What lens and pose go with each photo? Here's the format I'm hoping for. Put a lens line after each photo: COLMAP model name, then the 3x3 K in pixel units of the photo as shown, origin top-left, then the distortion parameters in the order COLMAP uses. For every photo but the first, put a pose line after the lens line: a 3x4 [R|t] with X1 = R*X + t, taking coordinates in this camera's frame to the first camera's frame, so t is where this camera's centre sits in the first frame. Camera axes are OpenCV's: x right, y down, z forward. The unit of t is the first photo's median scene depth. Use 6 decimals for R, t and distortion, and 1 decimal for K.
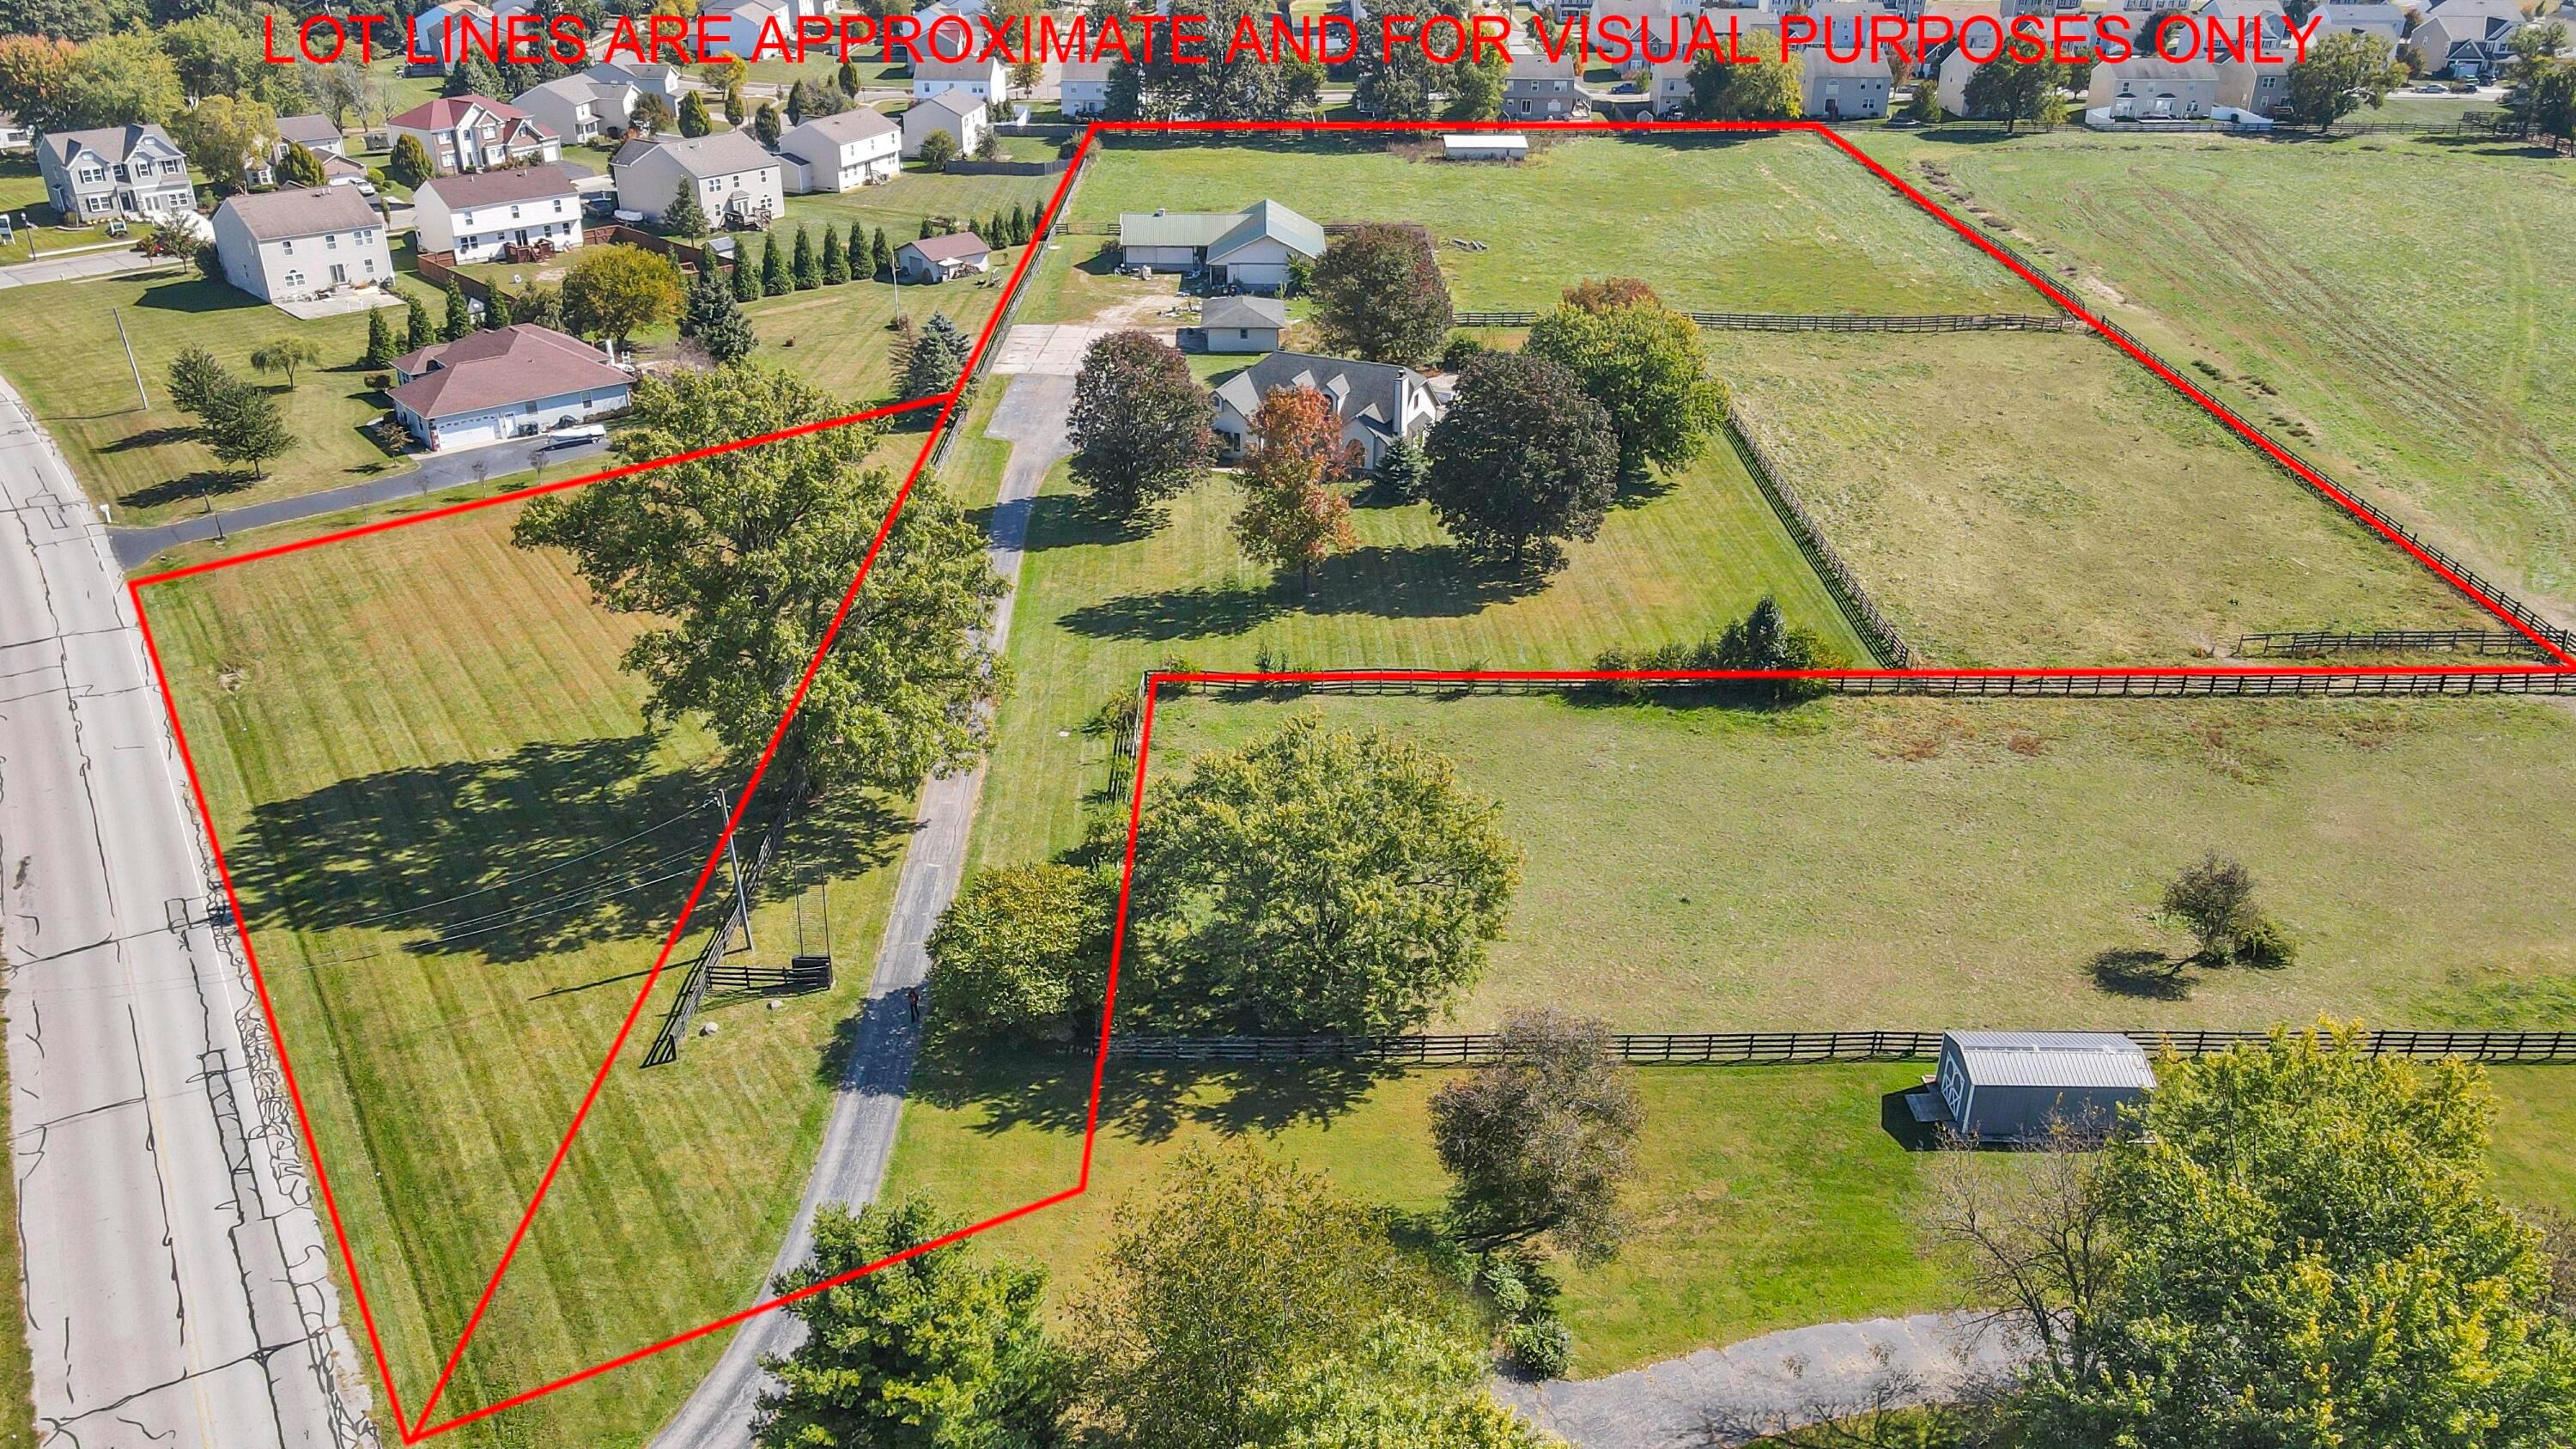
lens RADIAL K [[1891.3, 0, 1288.0], [0, 1891.3, 724.5], [0, 0, 1]] dist [-0.003993, 0.046490]
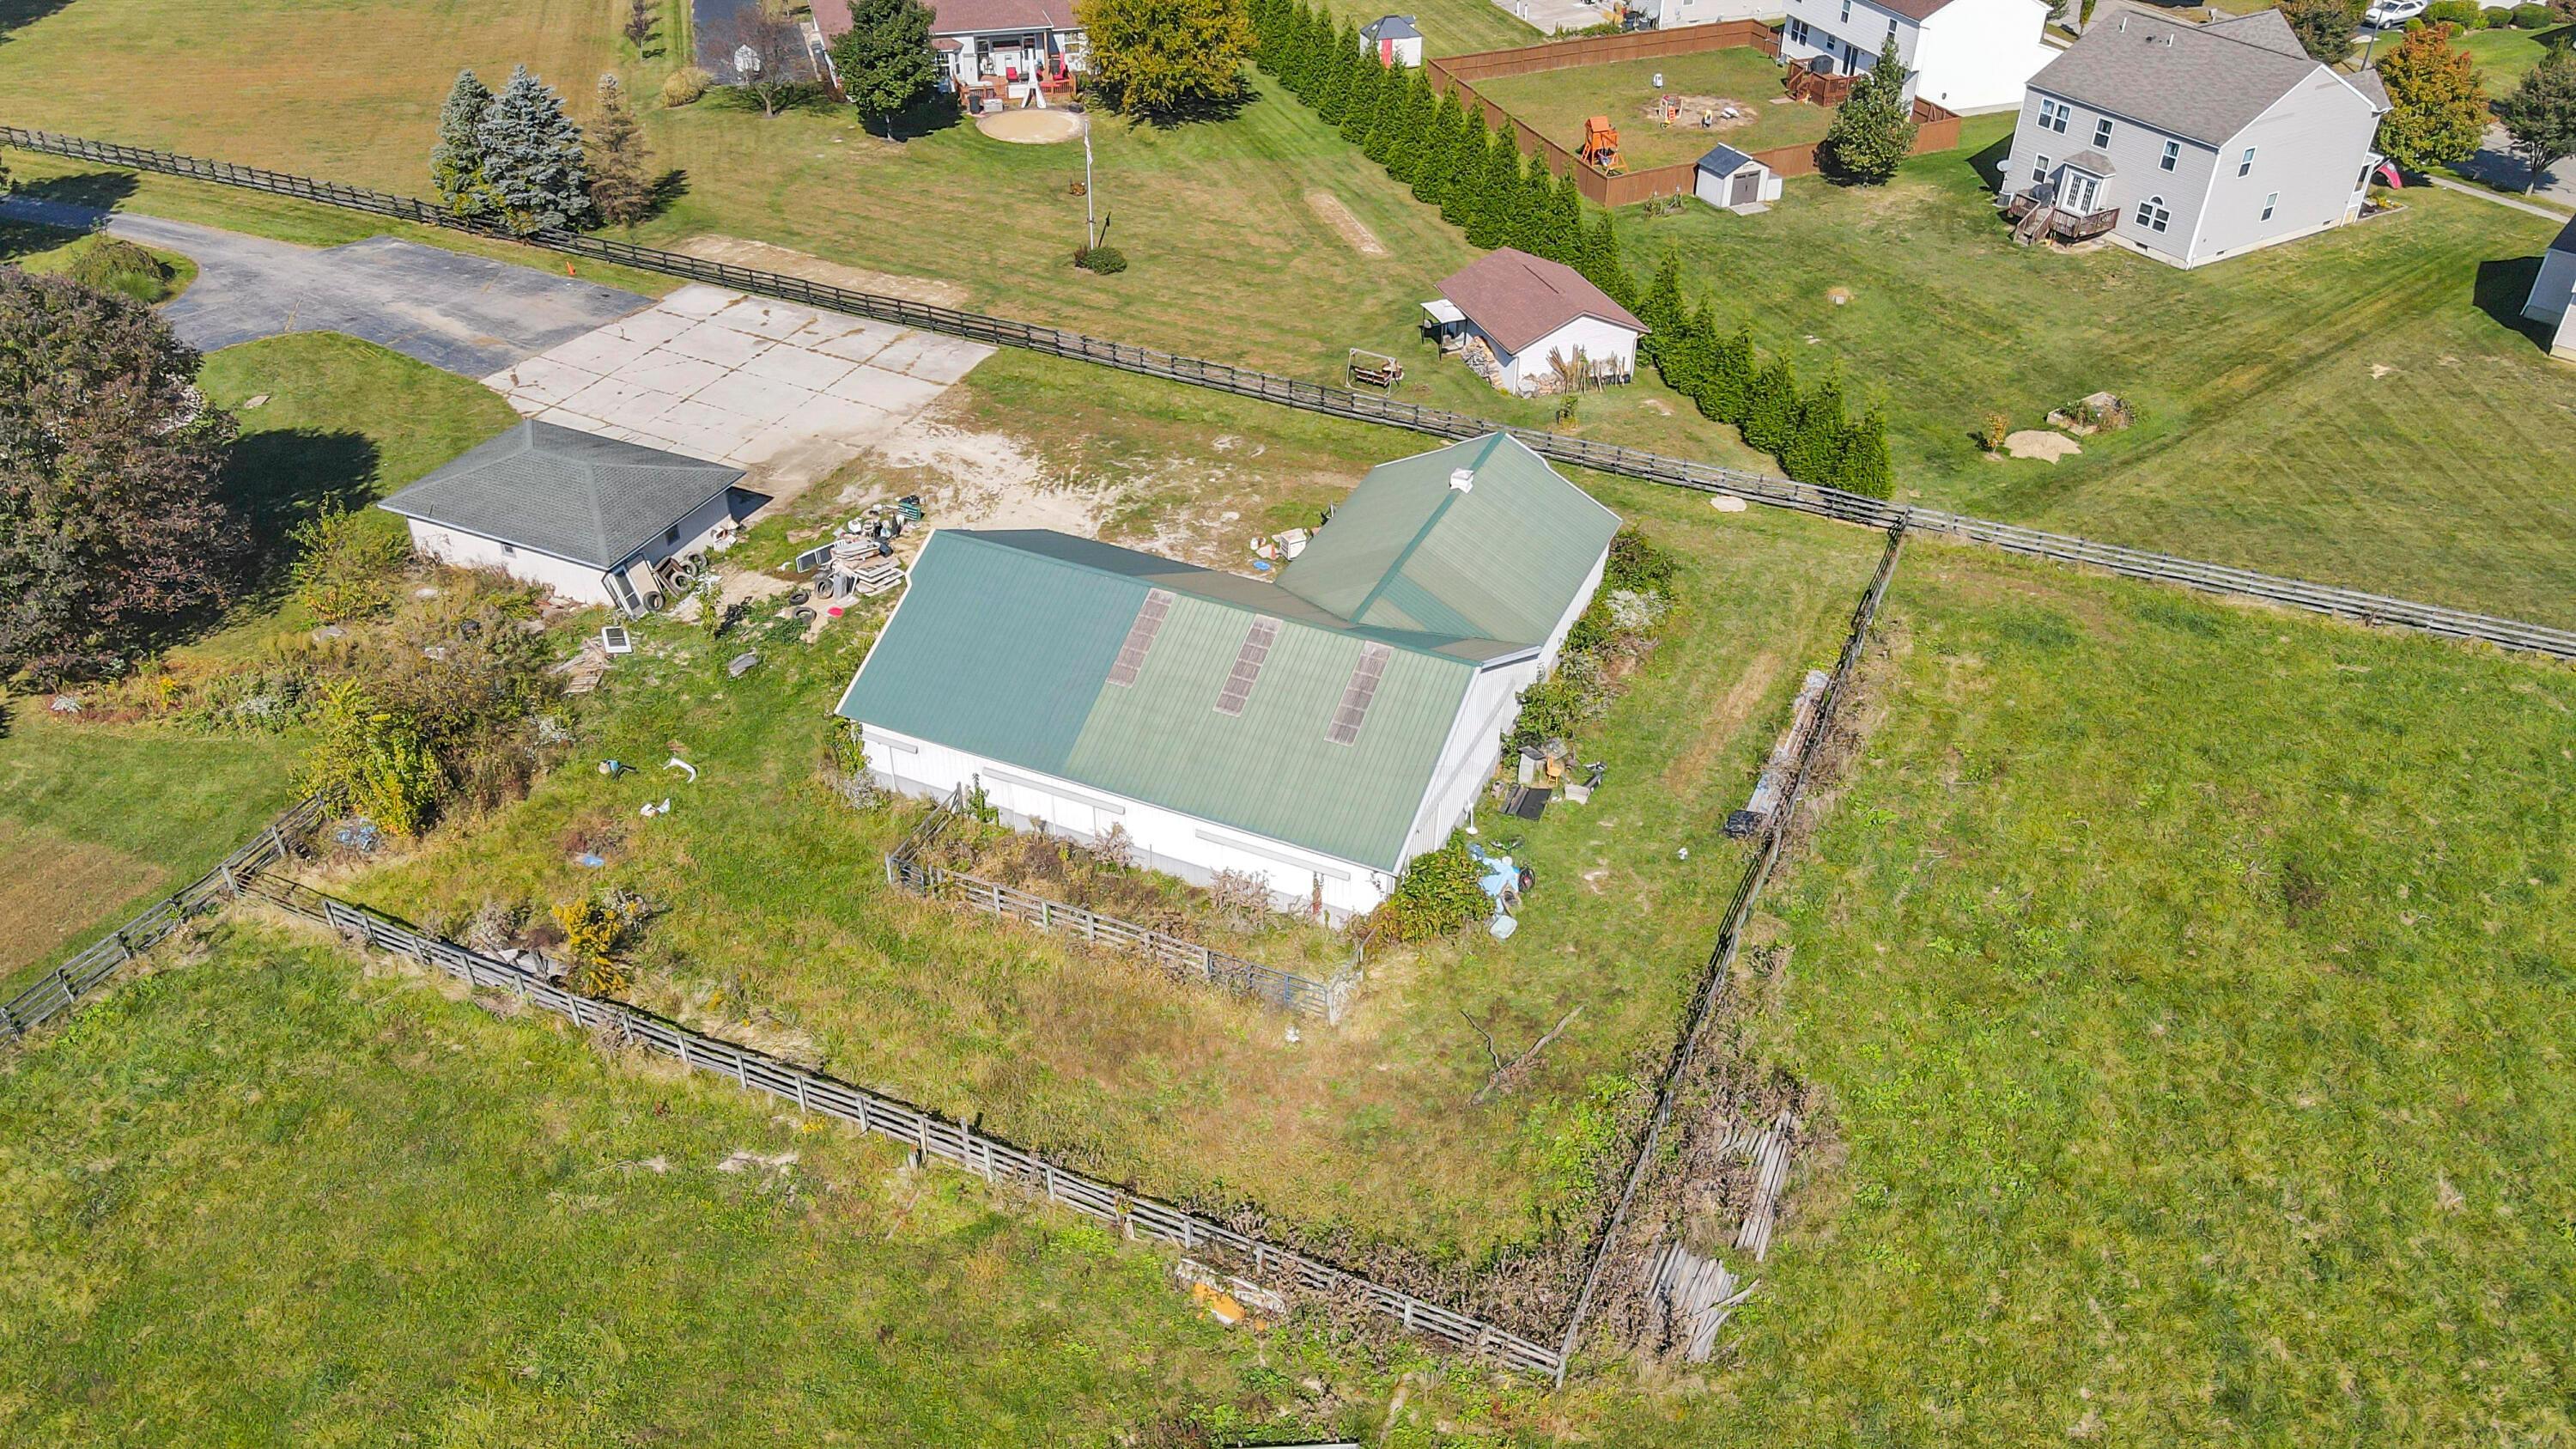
lens RADIAL K [[1898.3, 0, 1288.4], [0, 1898.3, 710.8], [0, 0, 1]] dist [0.005500, 0.025159]
pose [[-0.417796, 0.506274, -0.754409, 0.212060], [-0.417718, 0.630346, 0.654352, -0.459396], [0.806820, 0.588516, -0.051877, 1.054673]]
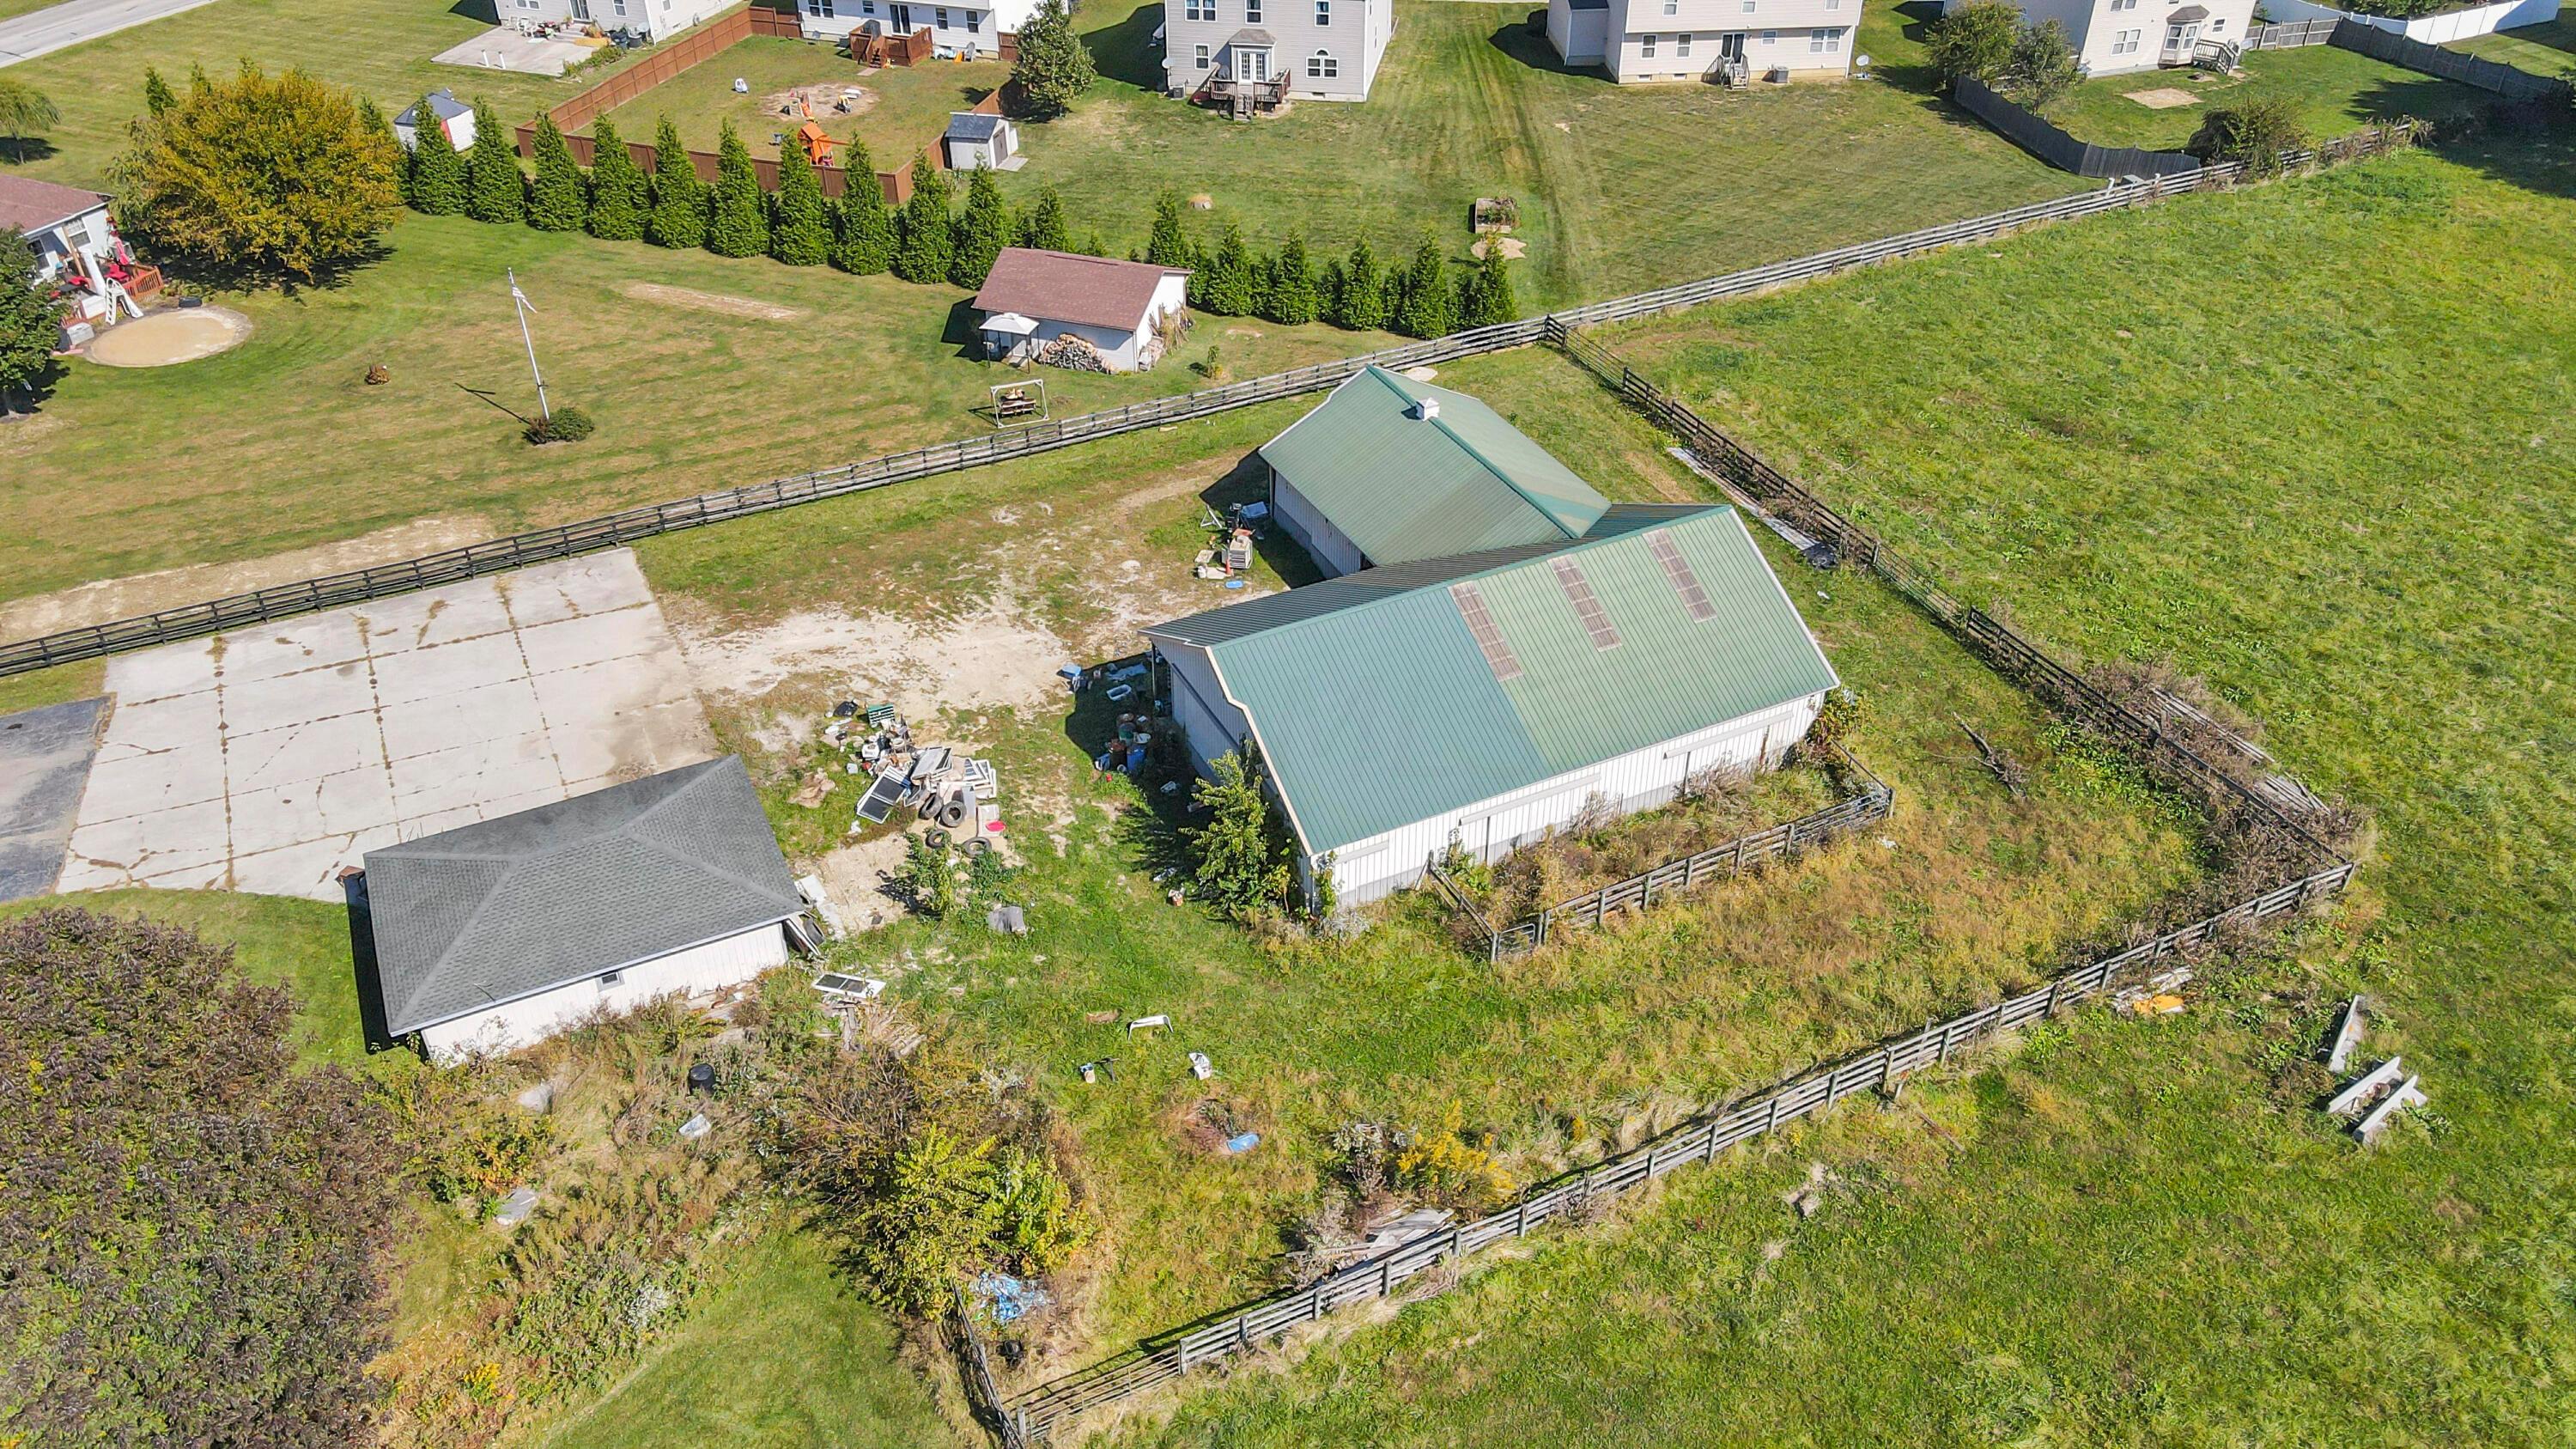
lens RADIAL K [[1898.3, 0, 1288.4], [0, 1898.3, 710.8], [0, 0, 1]] dist [0.005500, 0.025159]
pose [[0.430710, 0.513229, -0.742351, 0.204647], [-0.392942, 0.847143, 0.357694, -0.348803], [0.812457, 0.137639, 0.566542, 0.829362]]
